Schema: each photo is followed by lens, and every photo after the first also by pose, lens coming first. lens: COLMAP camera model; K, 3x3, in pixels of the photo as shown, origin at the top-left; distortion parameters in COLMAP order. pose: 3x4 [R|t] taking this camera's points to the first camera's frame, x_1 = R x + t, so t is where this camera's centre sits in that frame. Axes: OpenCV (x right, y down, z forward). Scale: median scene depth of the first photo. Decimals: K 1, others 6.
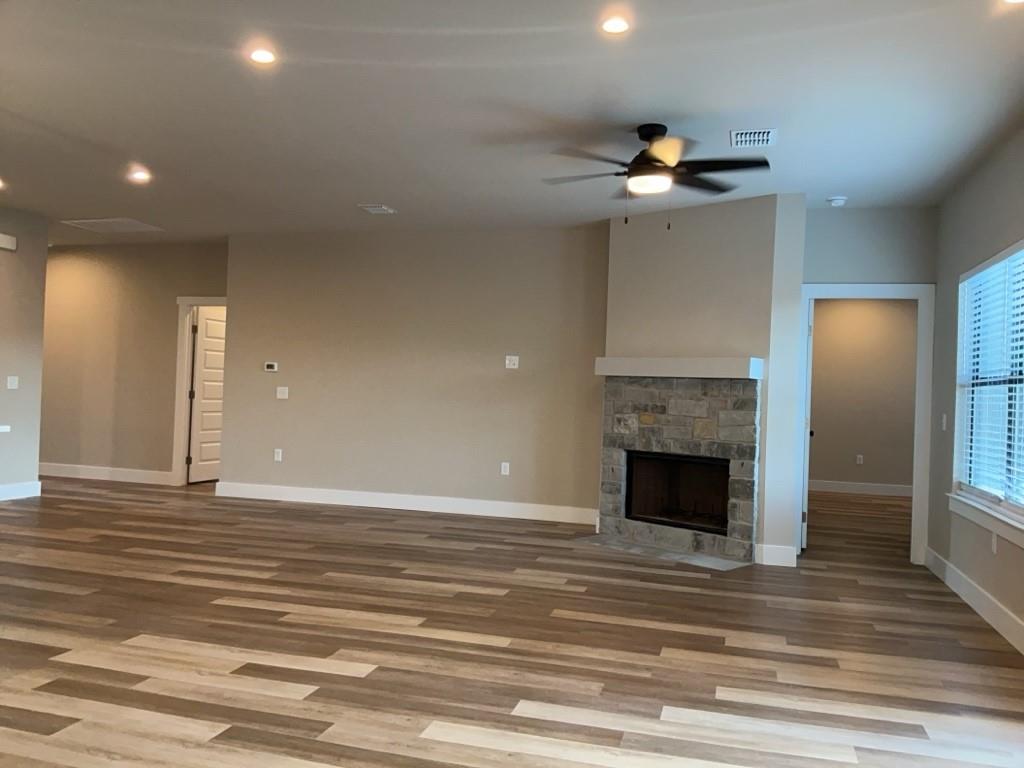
lens RADIAL K [[816.9, 0, 512.0], [0, 816.9, 384.0], [0, 0, 1]] dist [0.149456, -0.297251]
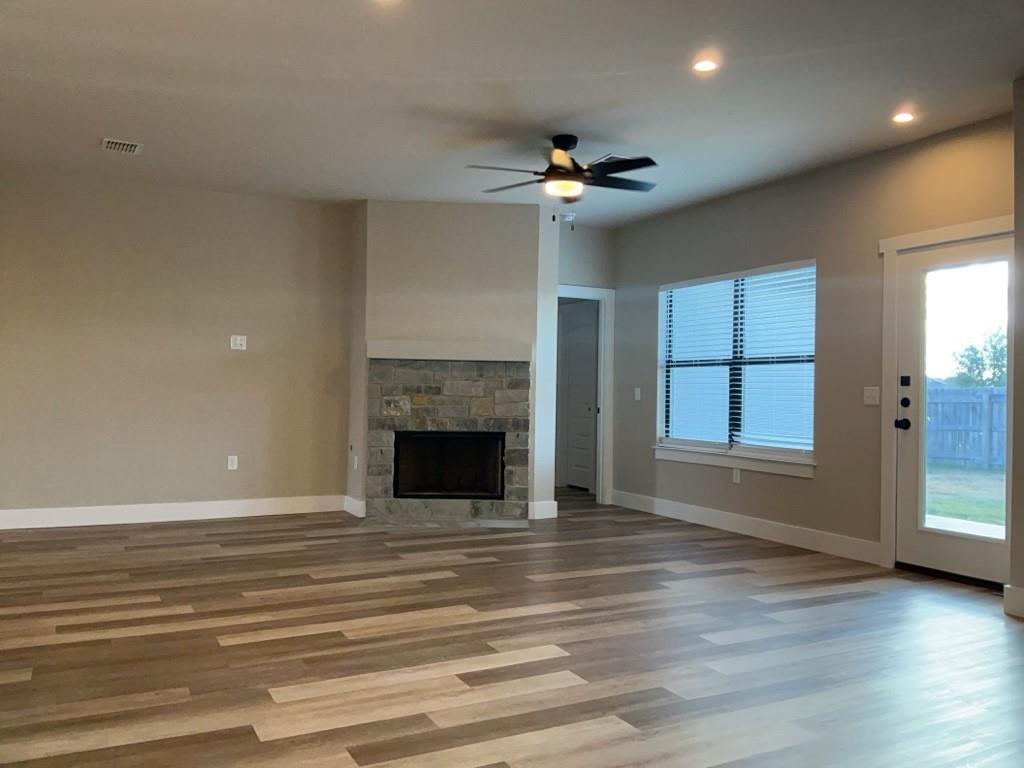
lens RADIAL K [[816.9, 0, 512.0], [0, 816.9, 384.0], [0, 0, 1]] dist [0.149456, -0.297251]
pose [[0.719614, -0.017364, 0.694157, -0.519131], [0.003600, 0.999767, 0.021276, 0.000478], [-0.694365, -0.012812, 0.719509, 0.183393]]
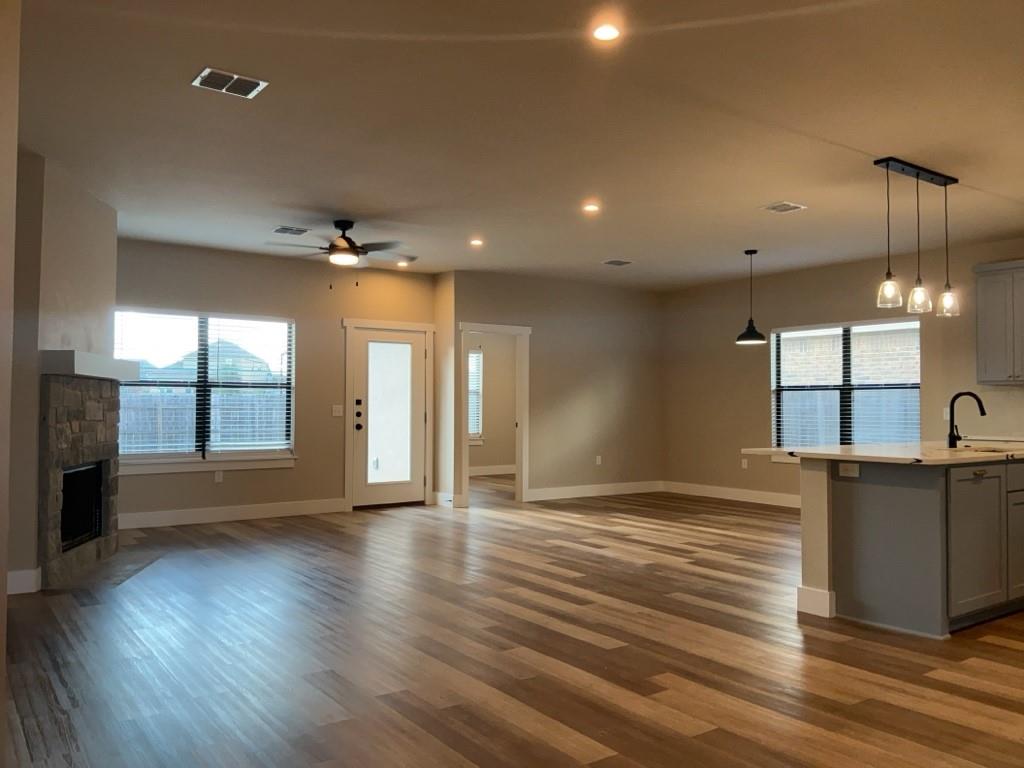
lens RADIAL K [[816.9, 0, 512.0], [0, 816.9, 384.0], [0, 0, 1]] dist [0.149456, -0.297251]
pose [[-0.783454, -0.022113, 0.621056, -0.772381], [-0.037823, 0.999211, -0.012136, -0.008251], [-0.620298, -0.032998, -0.783672, 1.521328]]
